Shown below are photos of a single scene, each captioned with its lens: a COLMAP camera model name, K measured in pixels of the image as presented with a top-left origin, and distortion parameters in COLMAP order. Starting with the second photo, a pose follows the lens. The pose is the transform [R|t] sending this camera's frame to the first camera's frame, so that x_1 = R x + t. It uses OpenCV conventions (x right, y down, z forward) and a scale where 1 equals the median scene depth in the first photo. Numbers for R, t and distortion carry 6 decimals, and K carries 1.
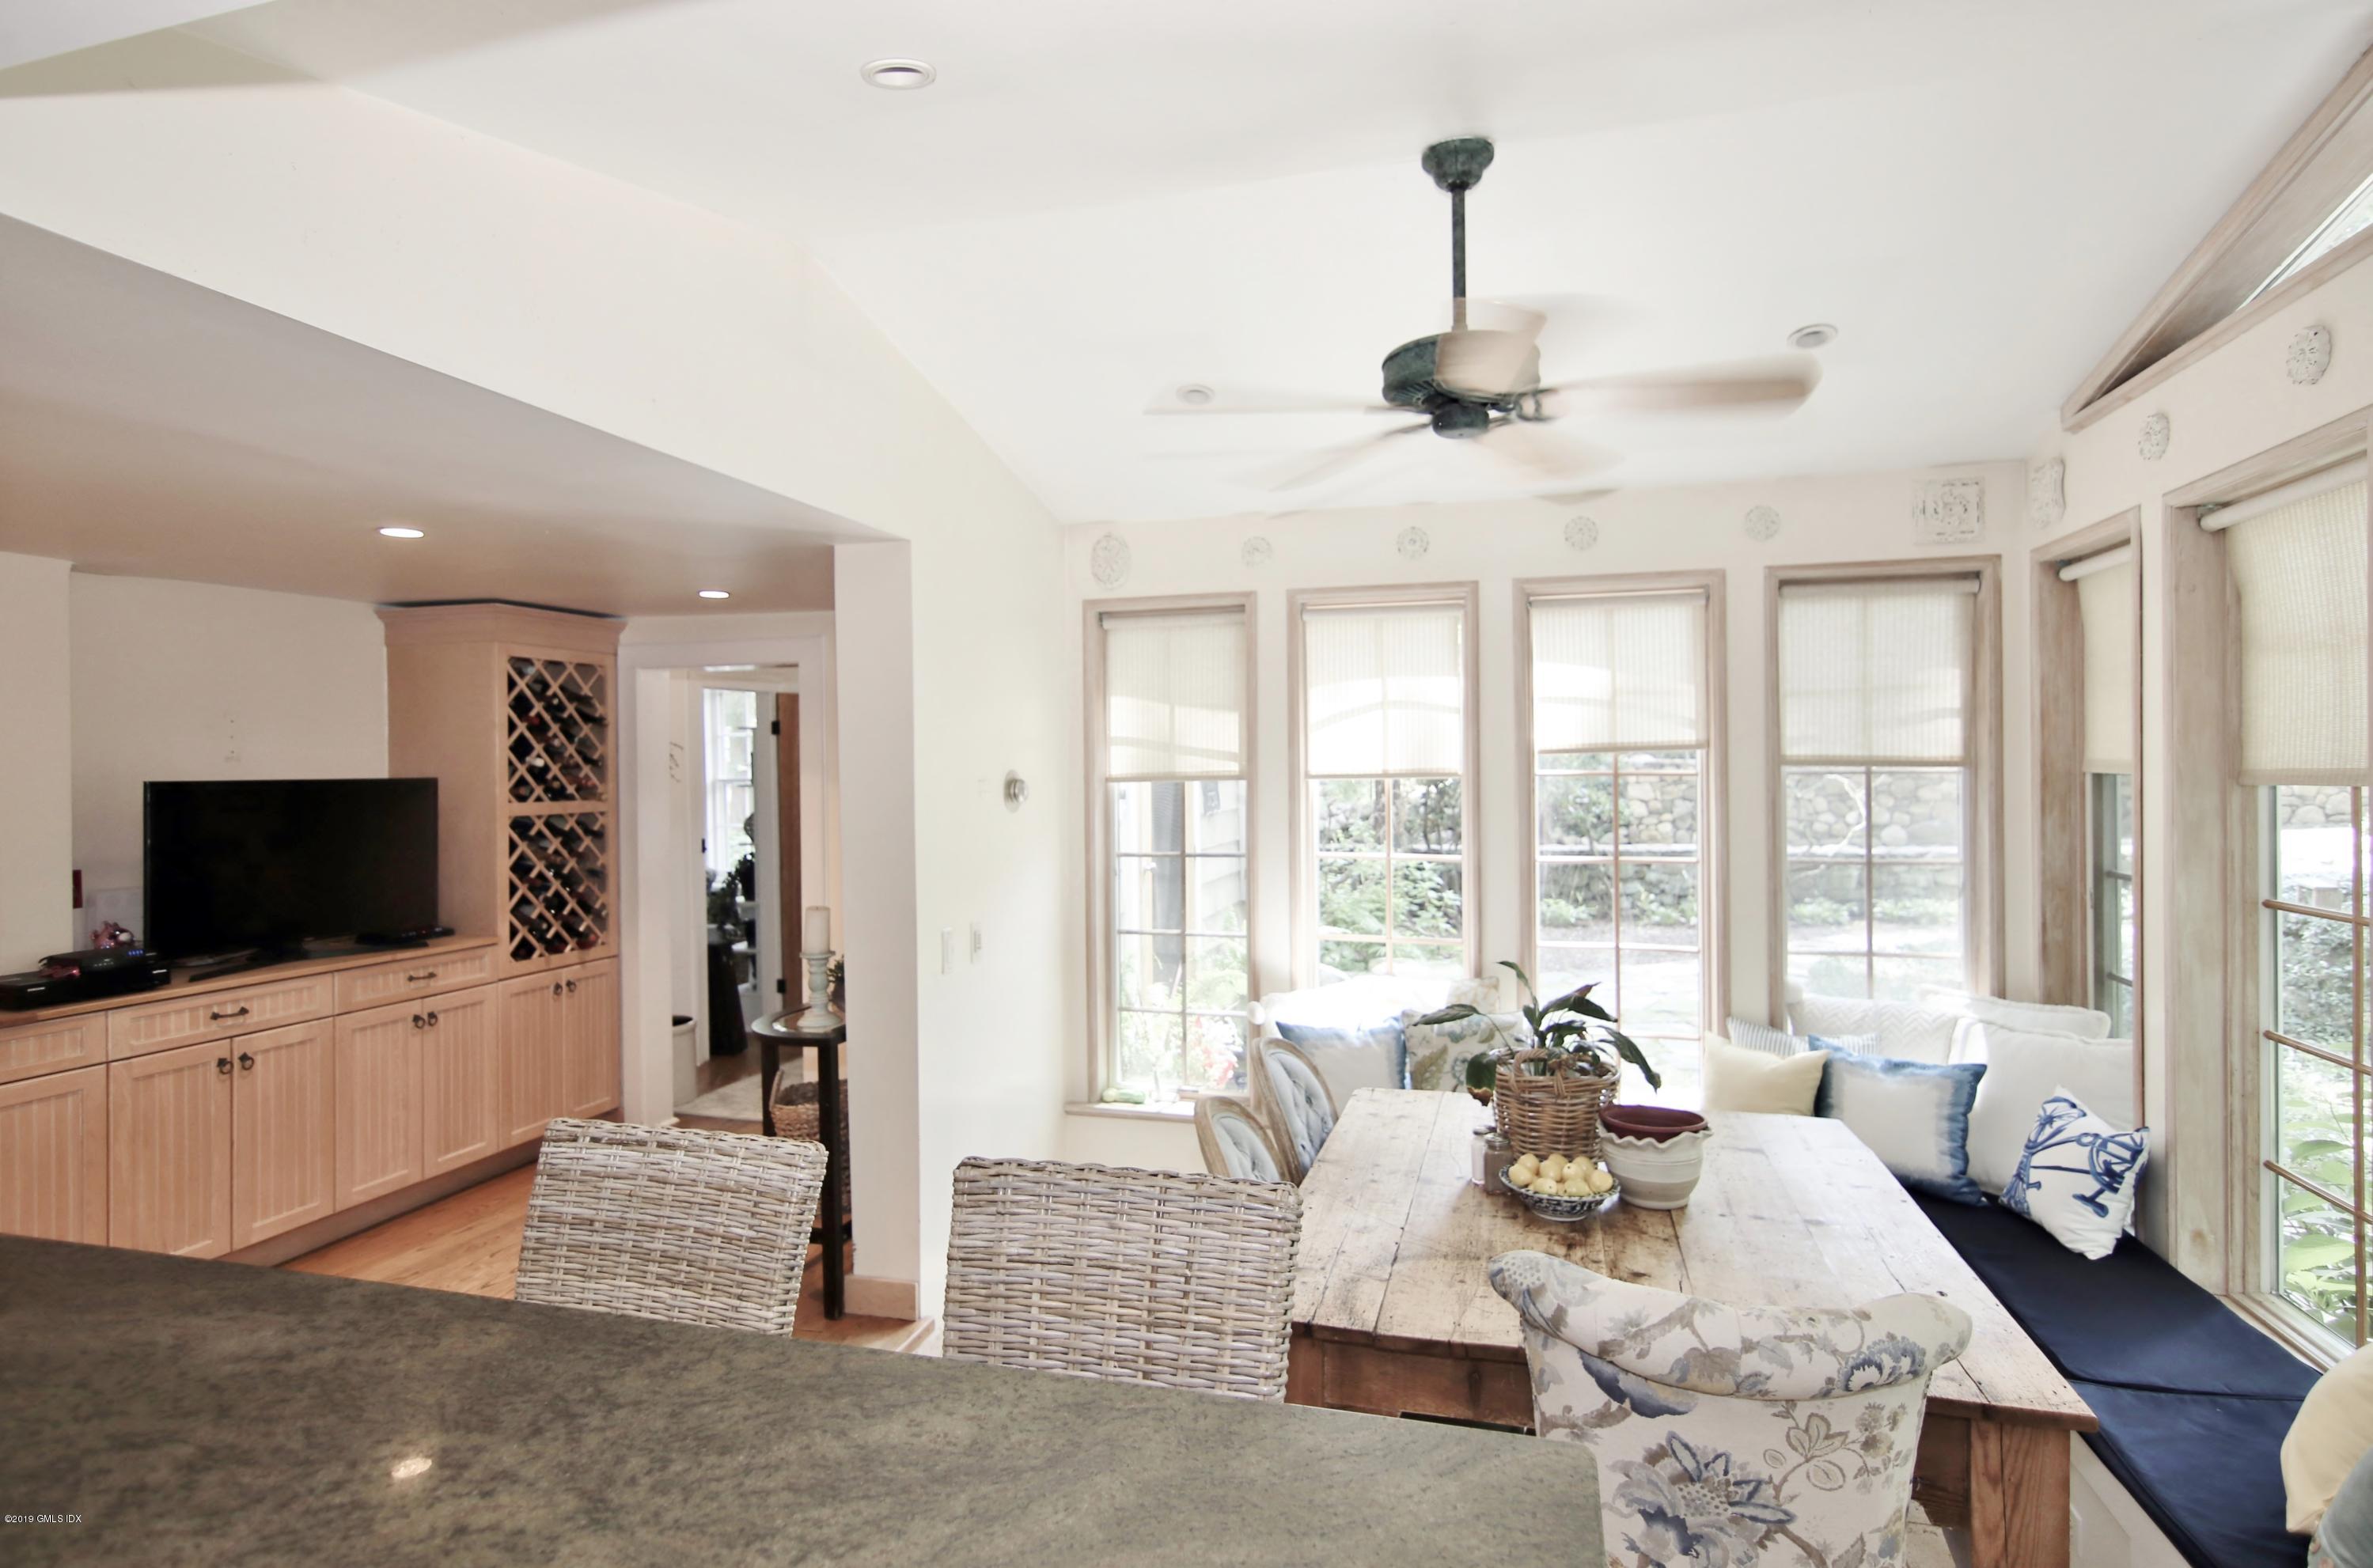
lens RADIAL K [[1228.4, 0, 1182.6], [0, 1228.4, 765.8], [0, 0, 1]] dist [-0.001232, 0.002640]
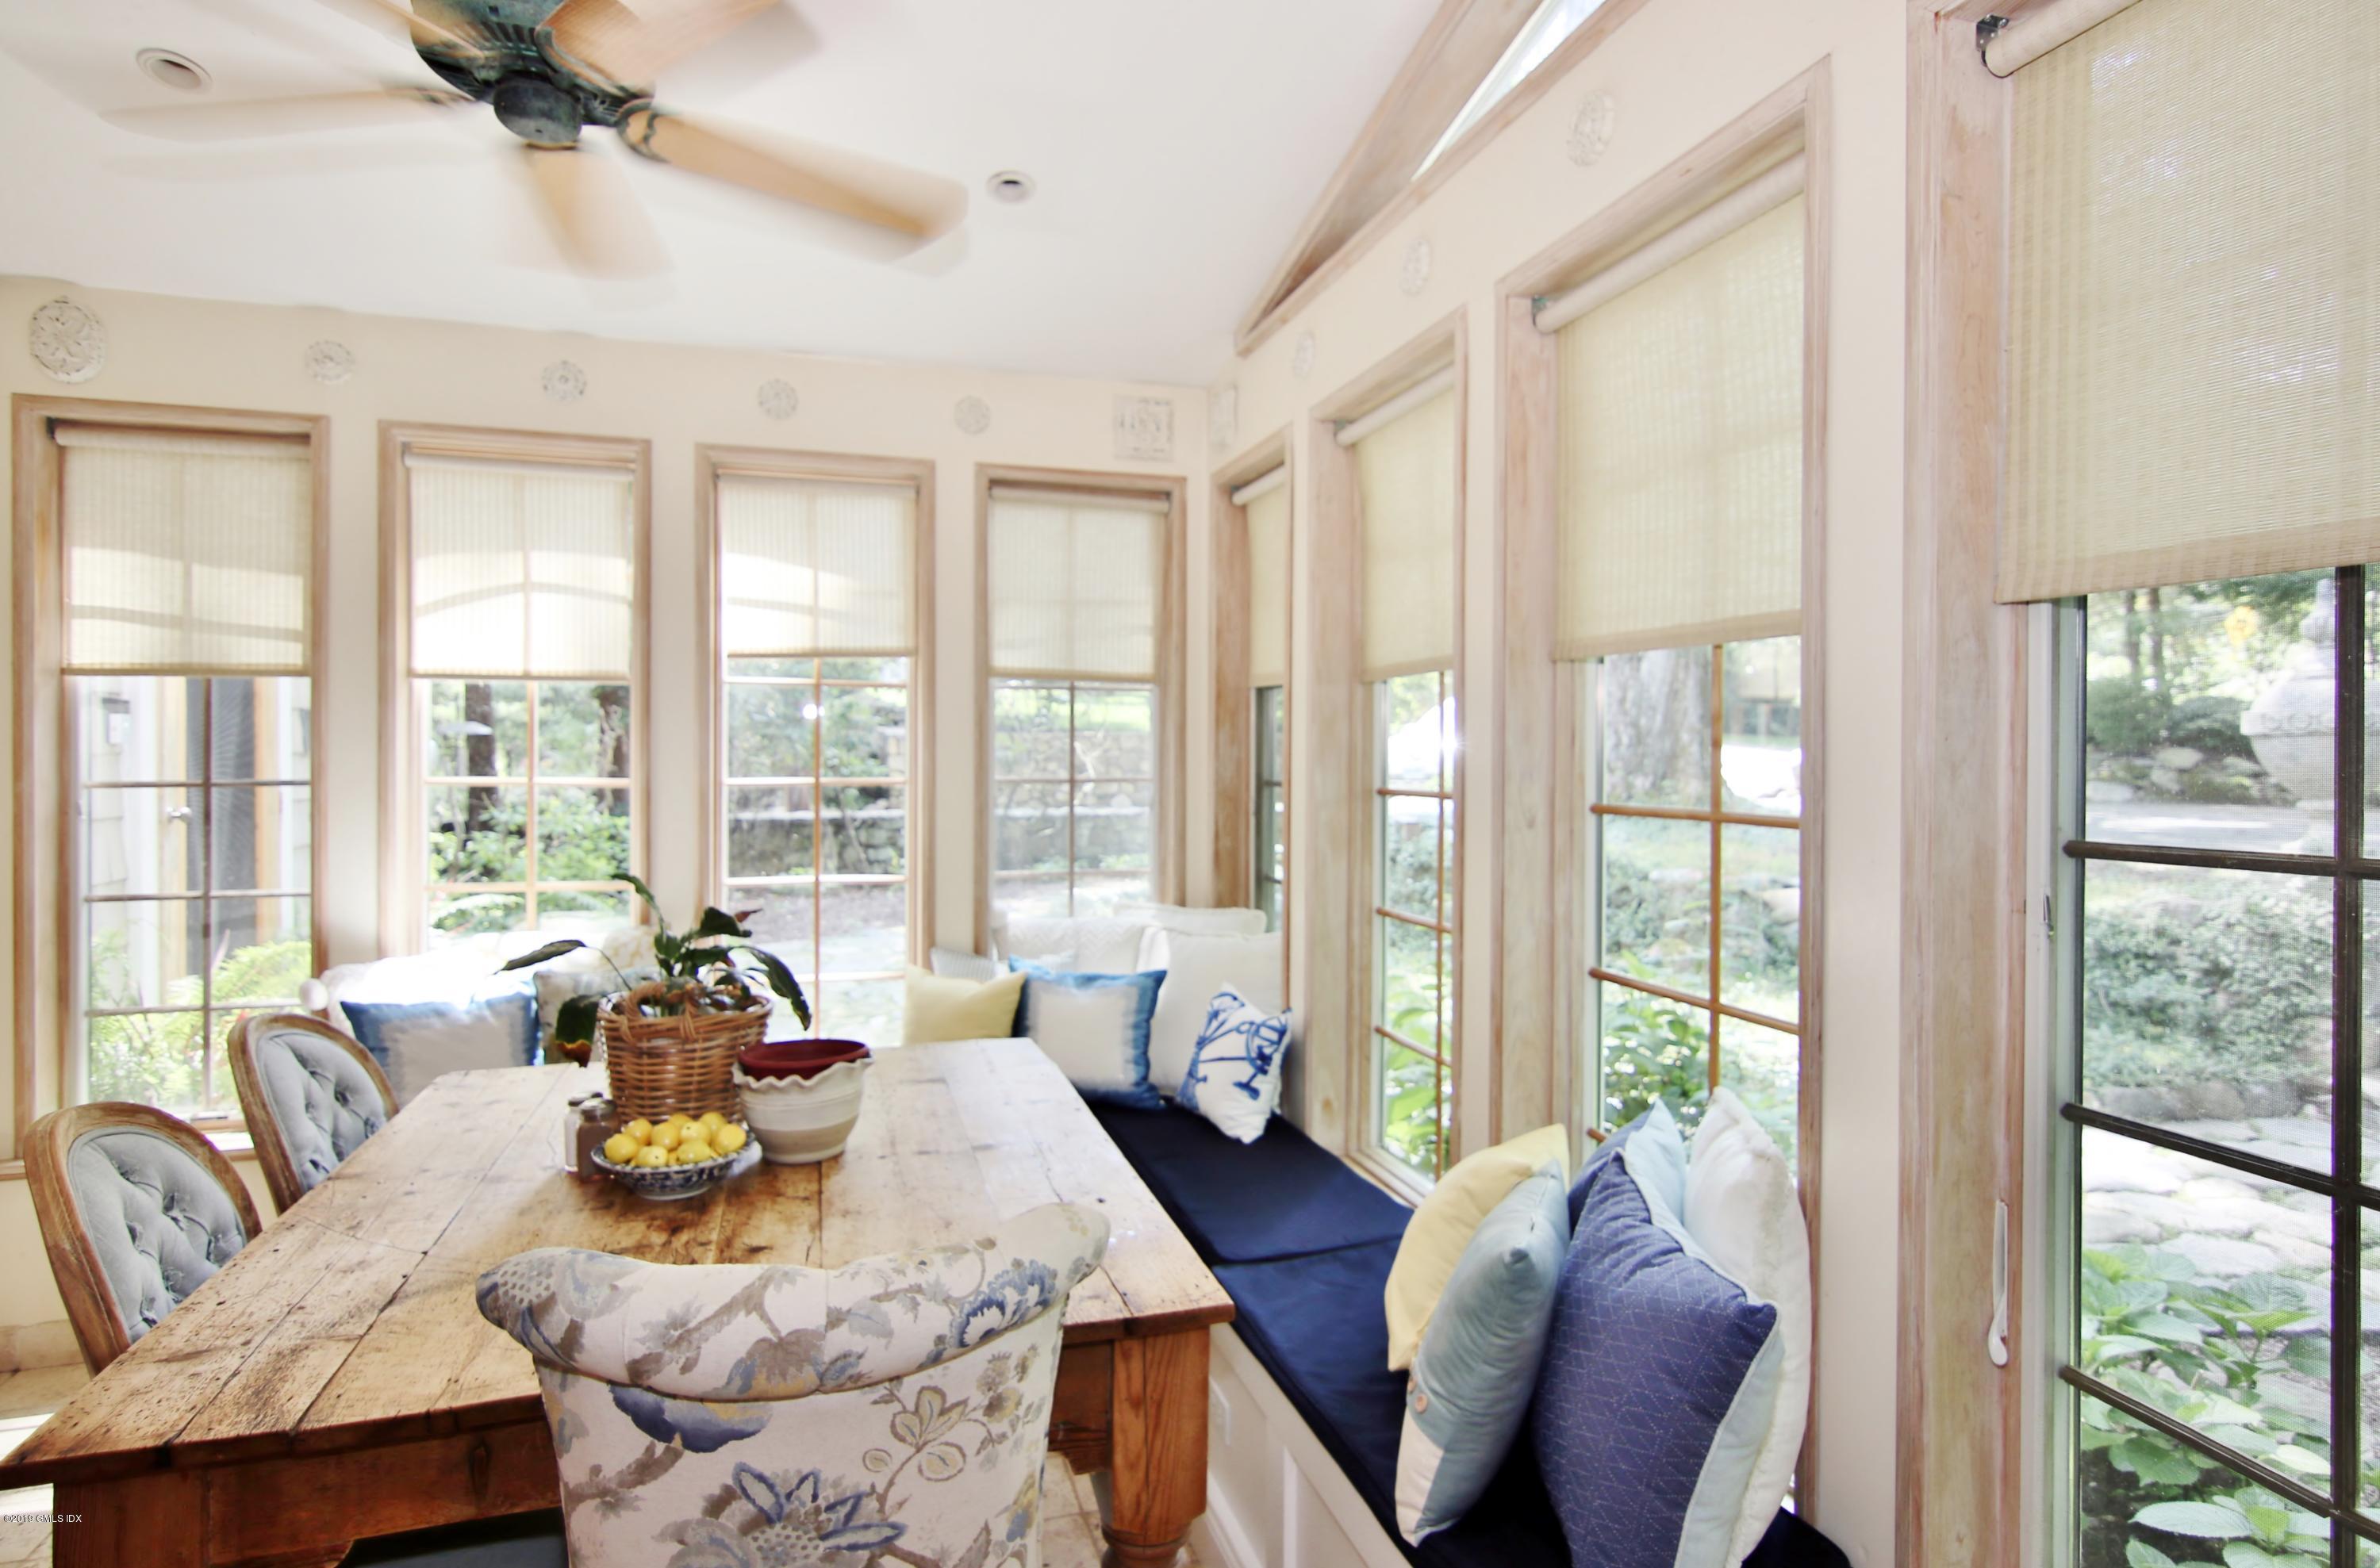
lens RADIAL K [[1231.9, 0, 1186.1], [0, 1231.9, 765.8], [0, 0, 1]] dist [-0.001232, 0.002640]
pose [[0.841572, 0.006551, 0.540105, 0.154427], [-0.010598, 0.999934, 0.004386, 0.091460], [-0.540041, -0.009415, 0.841586, 0.181905]]
